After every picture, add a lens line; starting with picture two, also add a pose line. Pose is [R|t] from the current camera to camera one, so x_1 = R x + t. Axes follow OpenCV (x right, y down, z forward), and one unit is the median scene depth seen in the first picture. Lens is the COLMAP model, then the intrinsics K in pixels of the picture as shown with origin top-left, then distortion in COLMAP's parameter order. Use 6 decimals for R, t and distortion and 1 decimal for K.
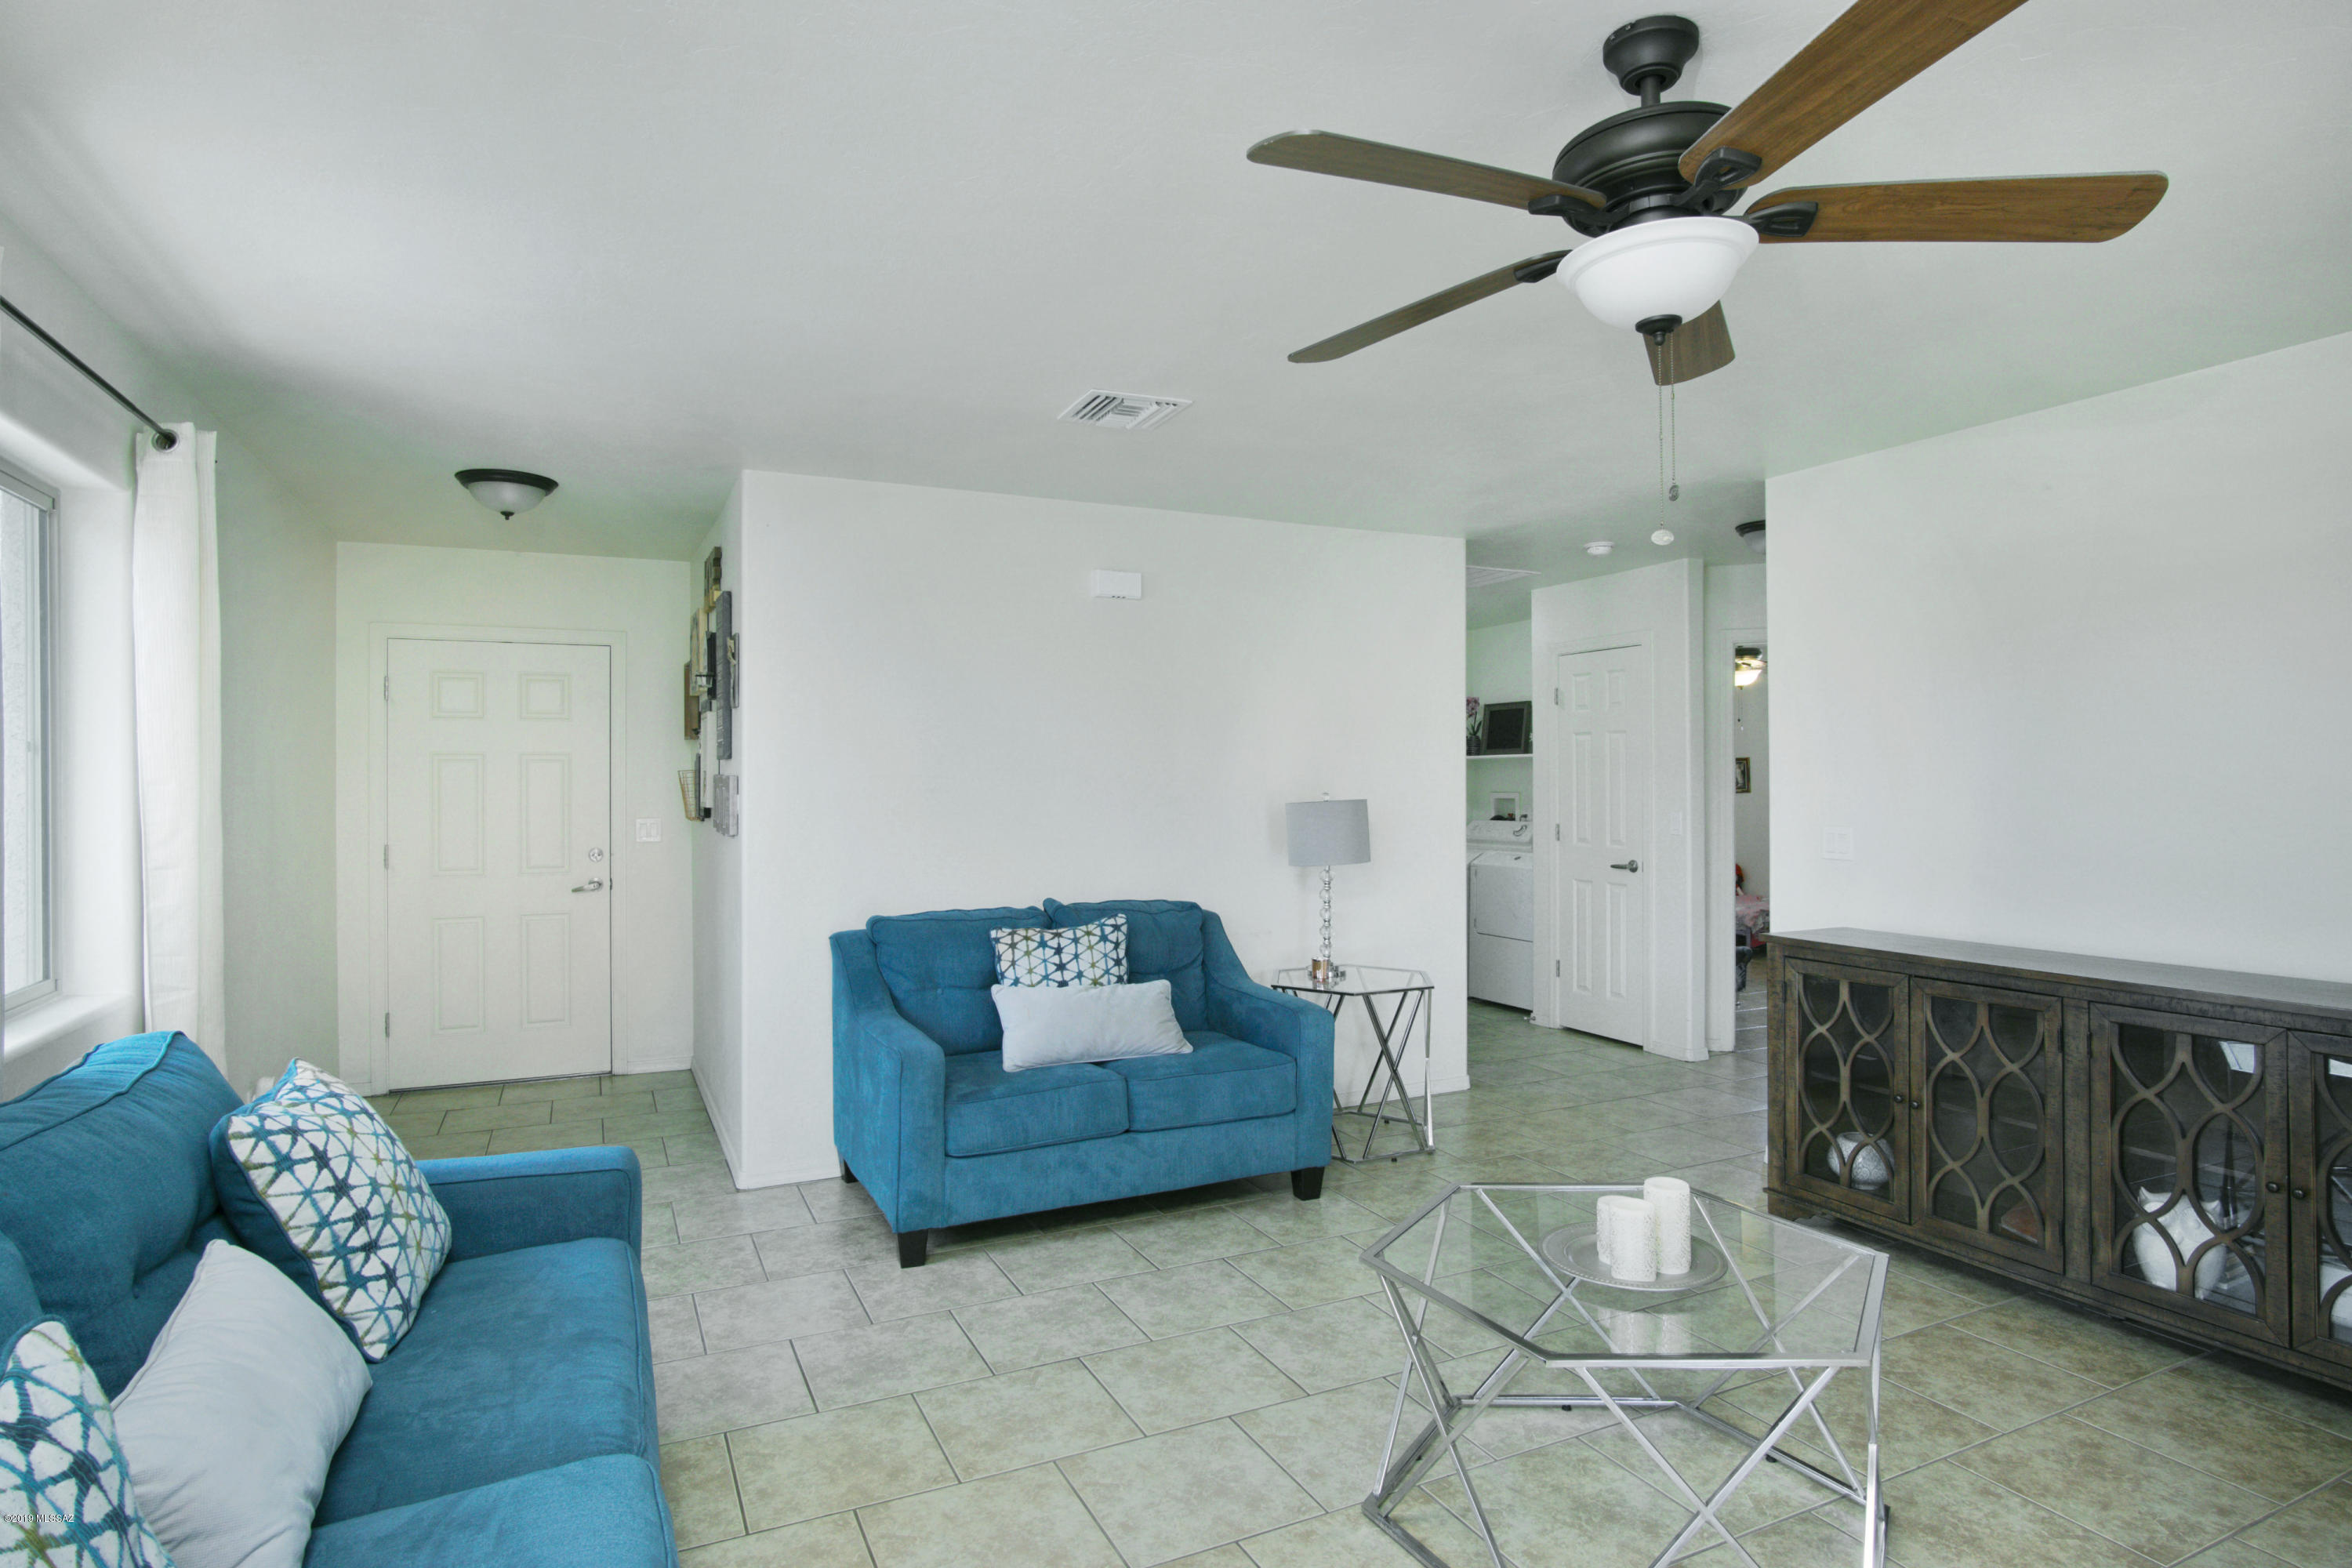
lens RADIAL K [[1264.5, 0, 1173.3], [0, 1264.5, 769.6], [0, 0, 1]] dist [-0.036269, 0.011460]
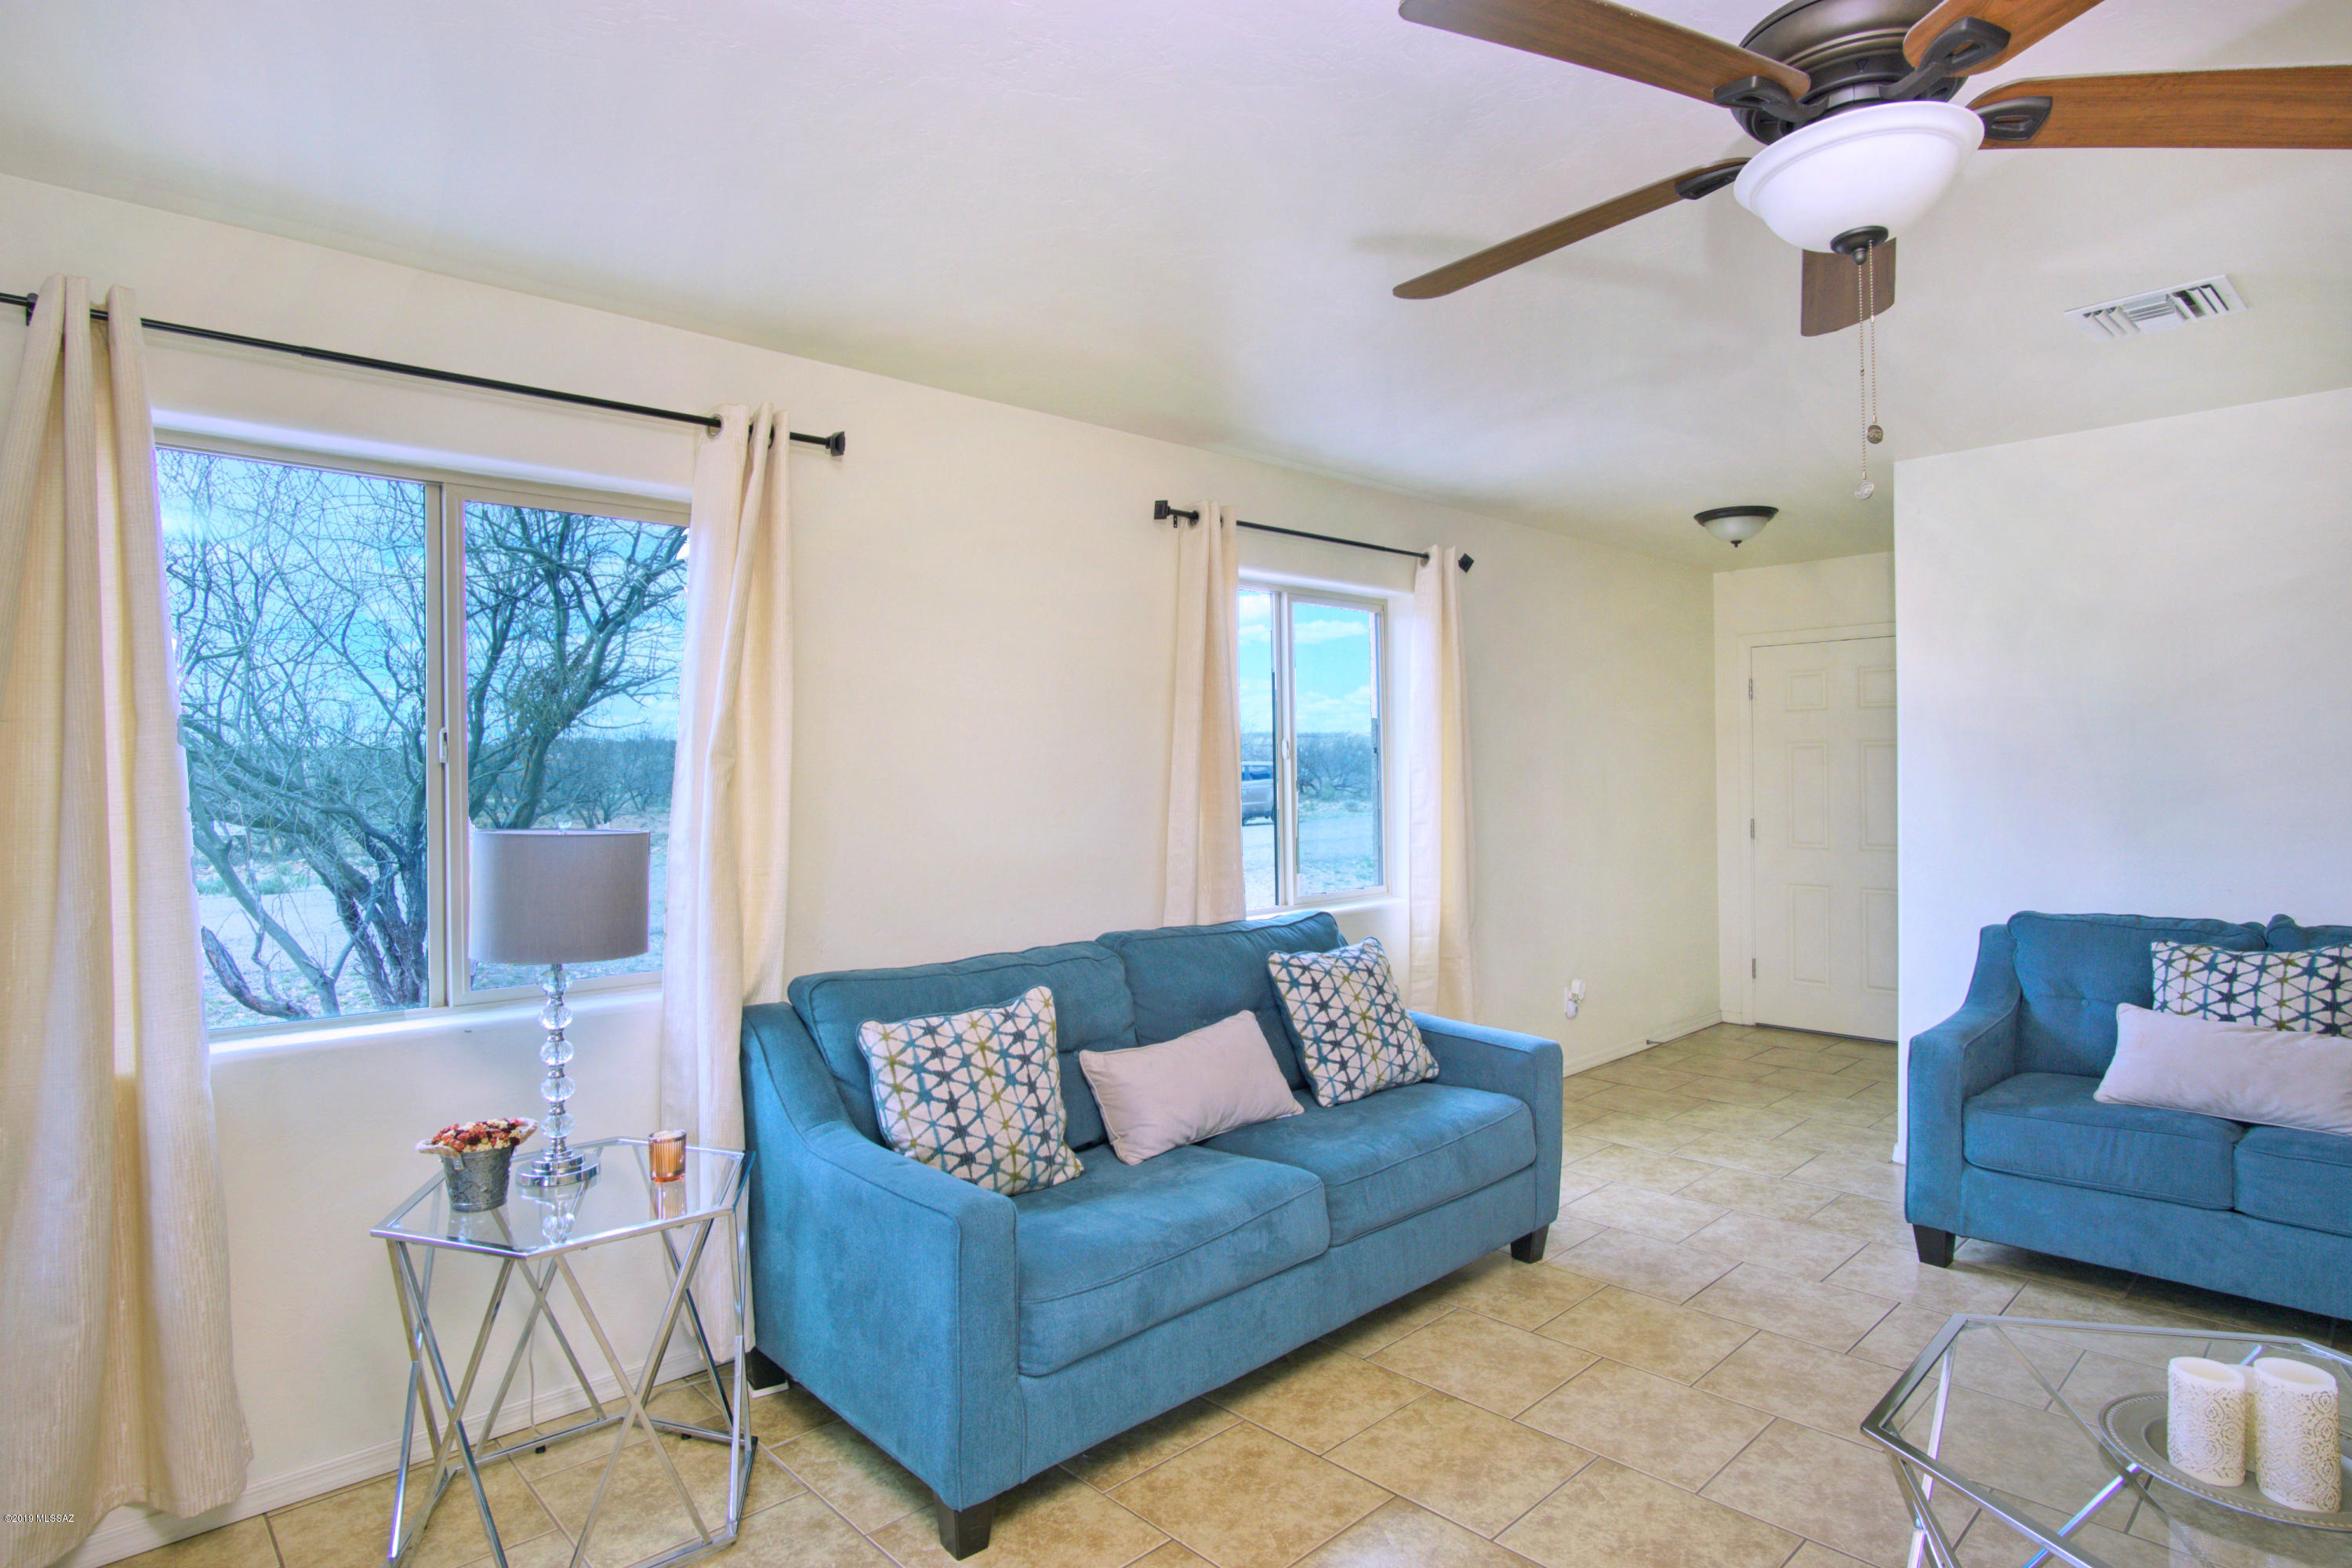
lens RADIAL K [[1264.5, 0, 1173.3], [0, 1264.5, 769.6], [0, 0, 1]] dist [-0.036269, 0.011460]
pose [[0.294111, -0.002628, -0.955768, 0.541131], [0.018363, 0.999827, 0.002902, -0.003072], [0.955595, -0.018405, 0.294109, 0.155842]]
